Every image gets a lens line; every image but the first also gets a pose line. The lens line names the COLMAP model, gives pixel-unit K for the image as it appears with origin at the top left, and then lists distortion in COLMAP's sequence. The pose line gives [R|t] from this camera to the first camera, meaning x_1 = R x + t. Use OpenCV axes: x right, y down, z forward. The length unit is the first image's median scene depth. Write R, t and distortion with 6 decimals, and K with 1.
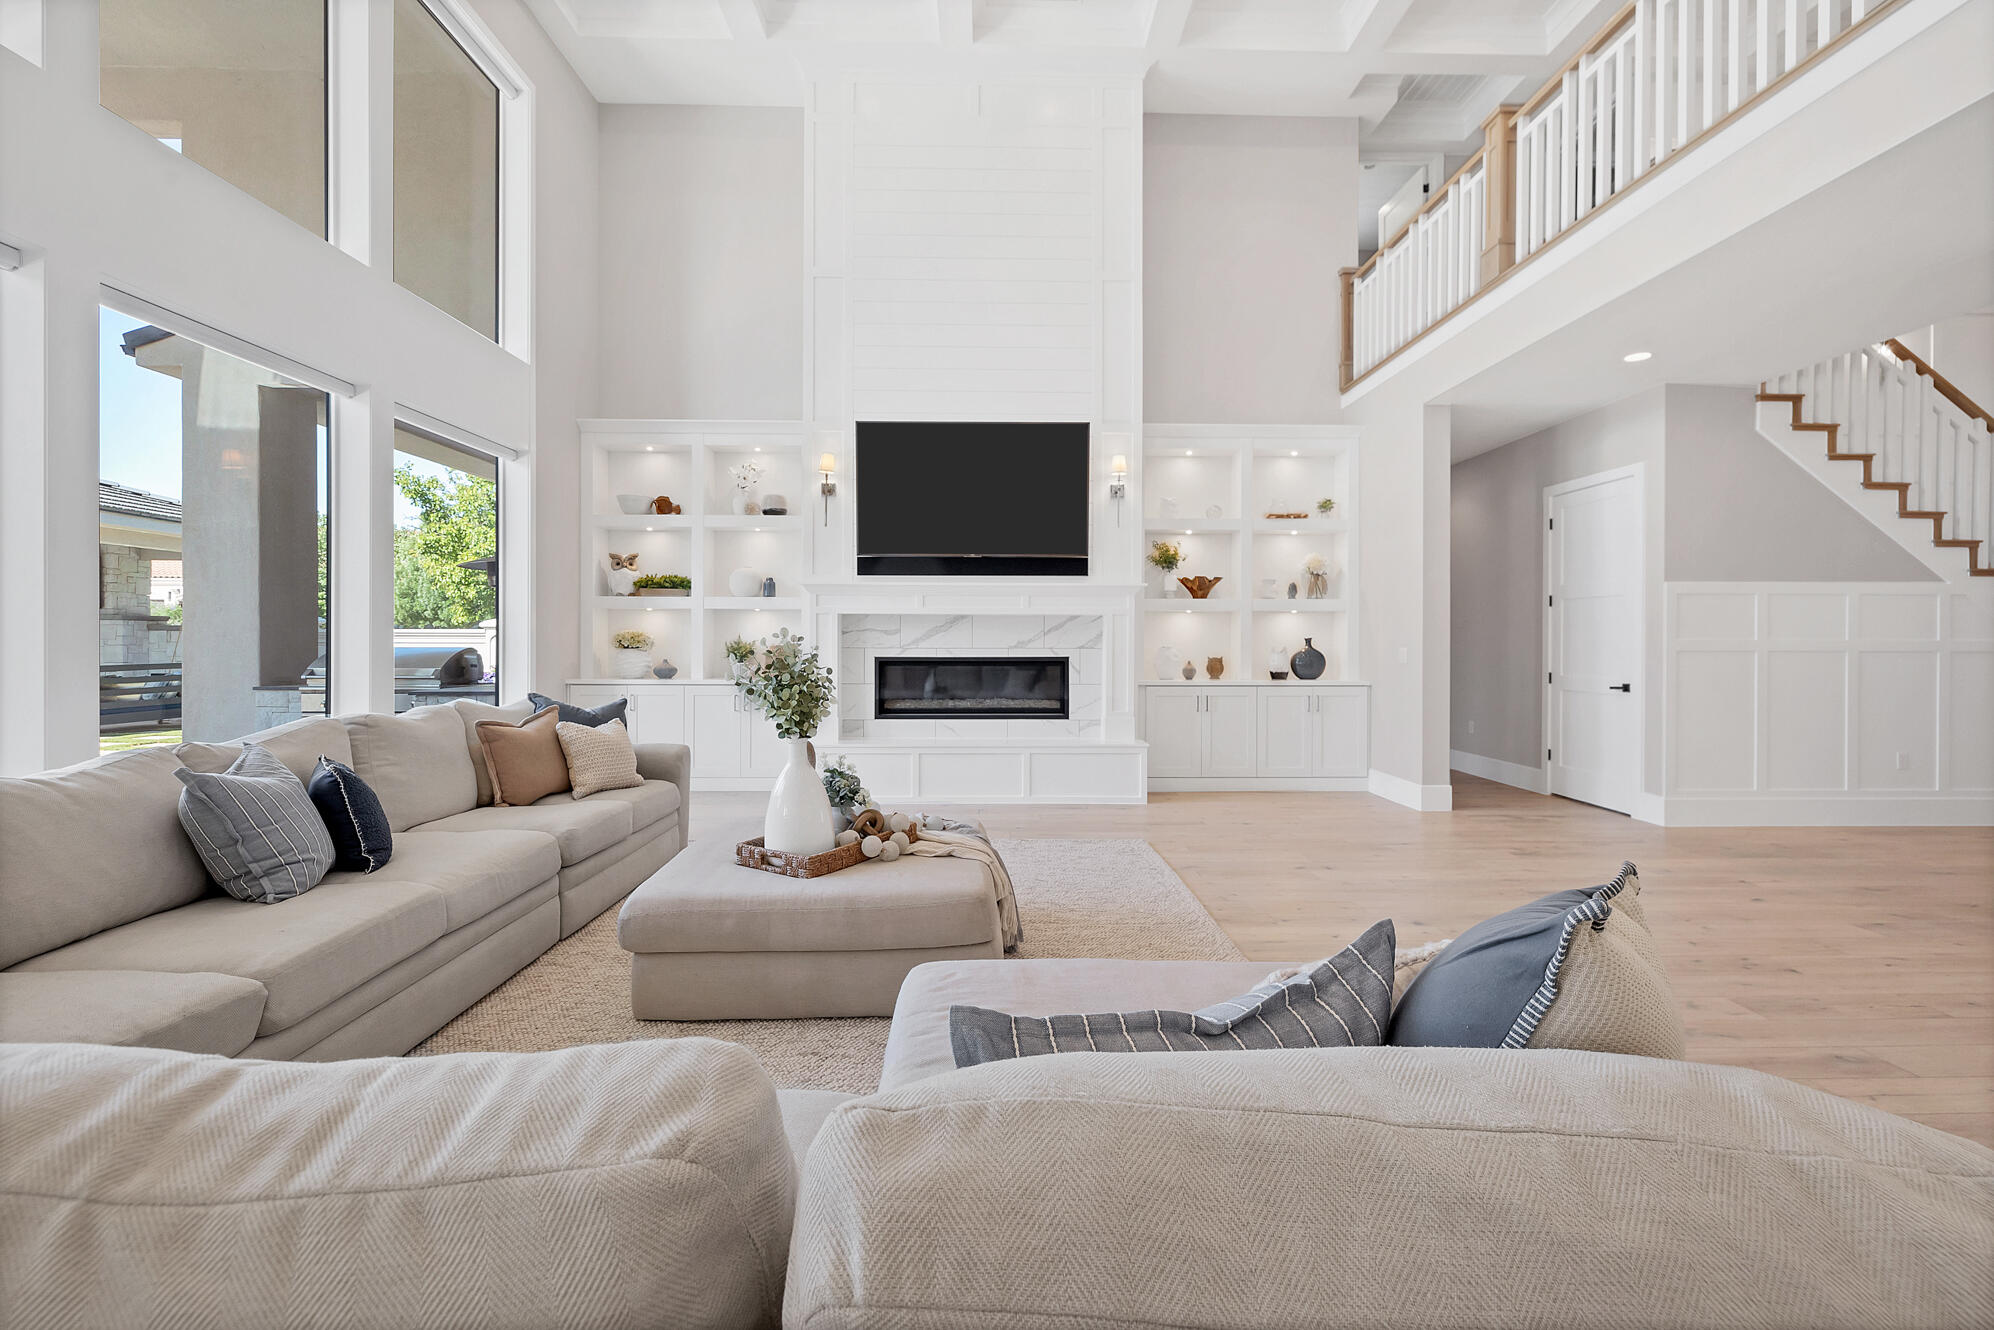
lens RADIAL K [[862.6, 0, 1002.8], [0, 862.6, 644.2], [0, 0, 1]] dist [-0.003620, 0.000157]
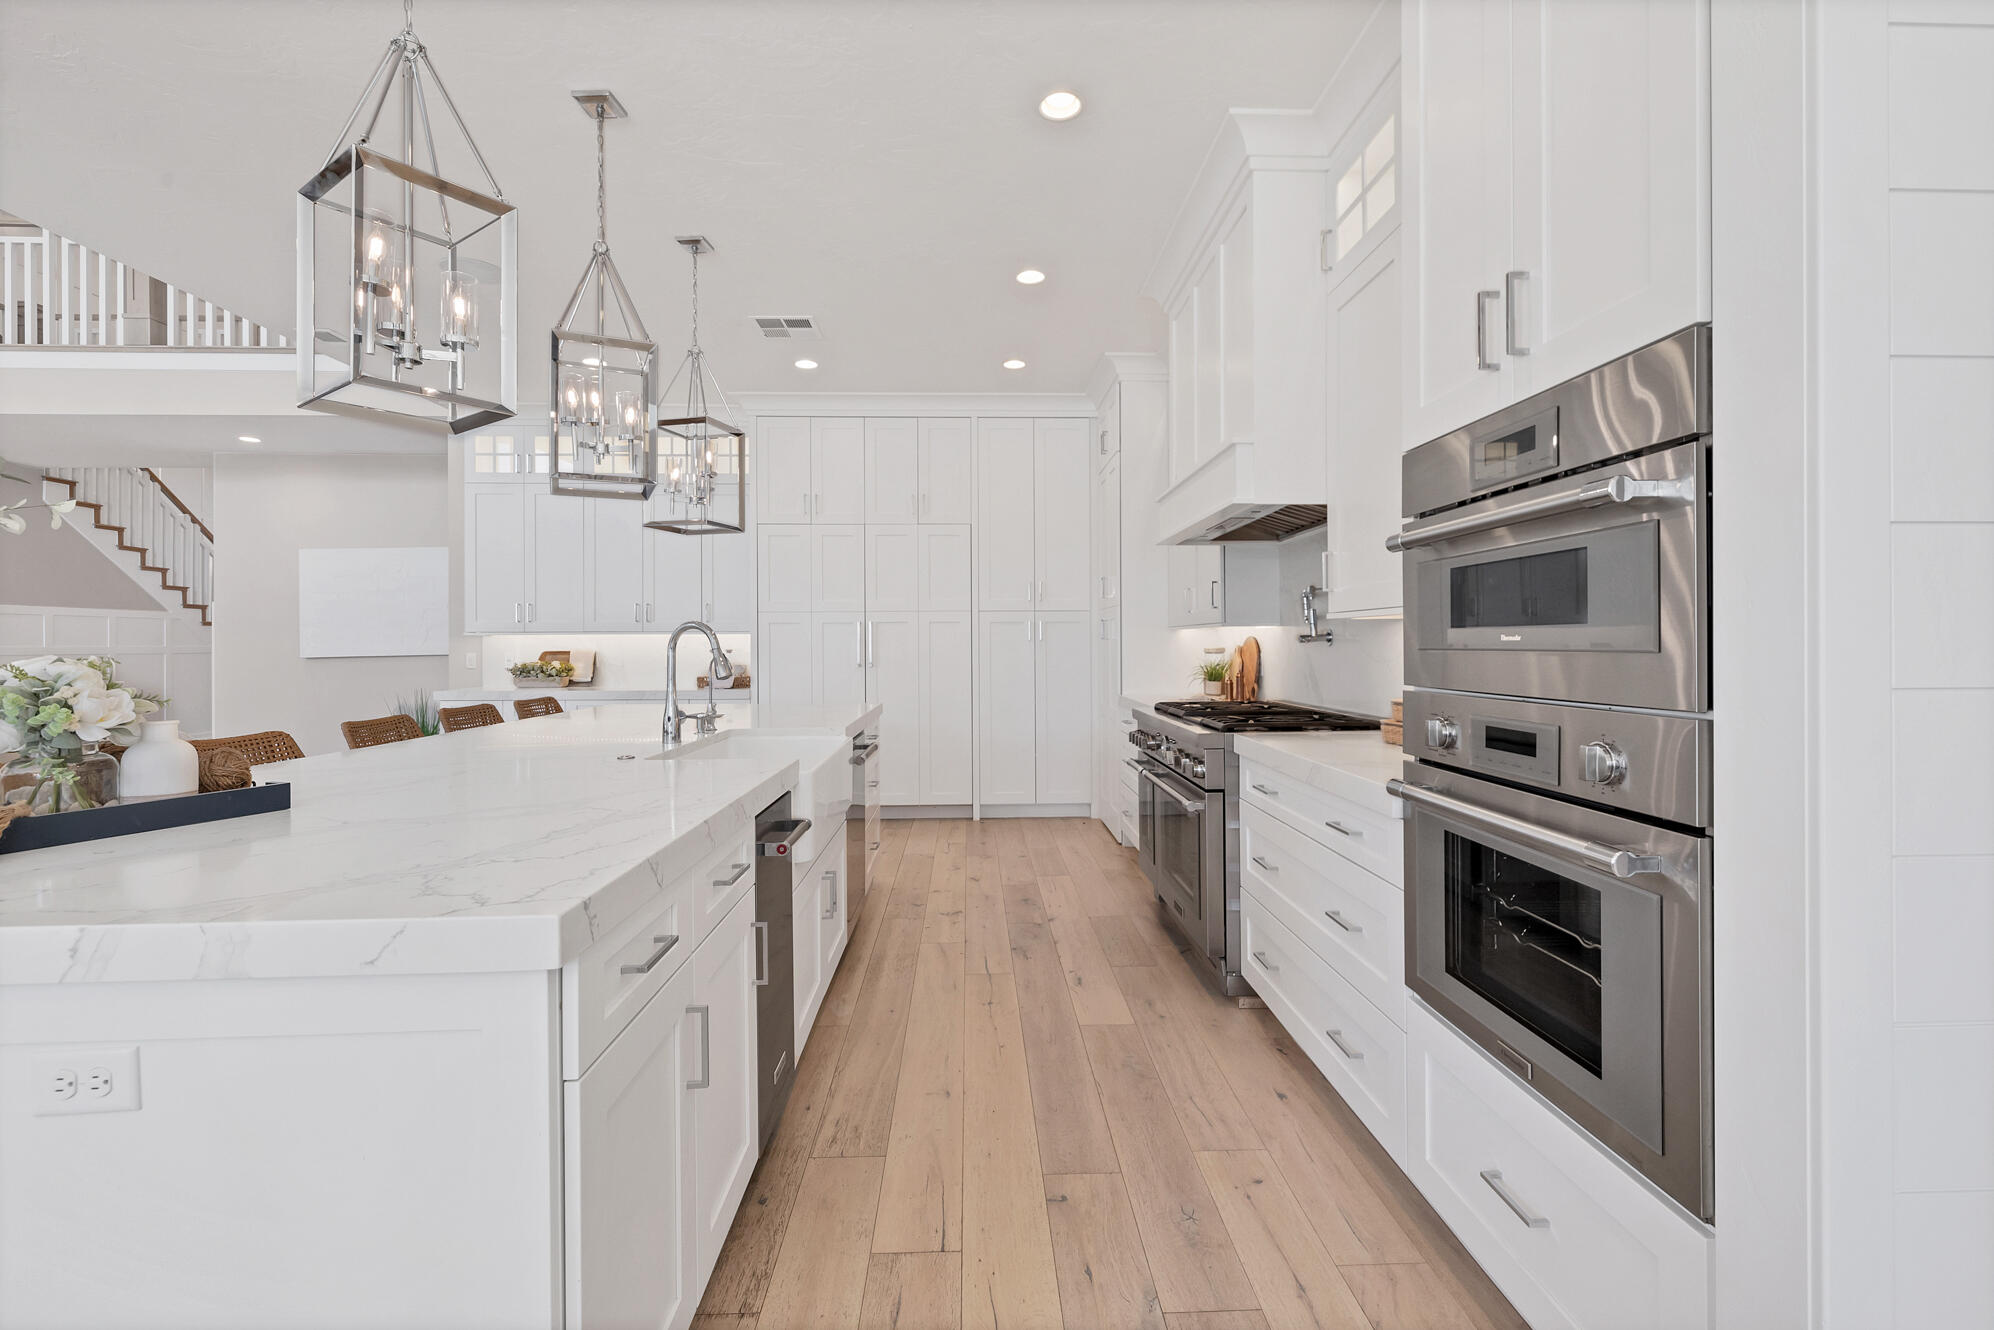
lens RADIAL K [[862.6, 0, 1002.8], [0, 862.6, 644.2], [0, 0, 1]] dist [-0.003620, 0.000157]
pose [[-0.018156, -0.003608, 0.999829, -0.471450], [0.006985, 0.999969, 0.003735, -0.002561], [-0.999811, 0.007051, -0.018130, -0.461579]]
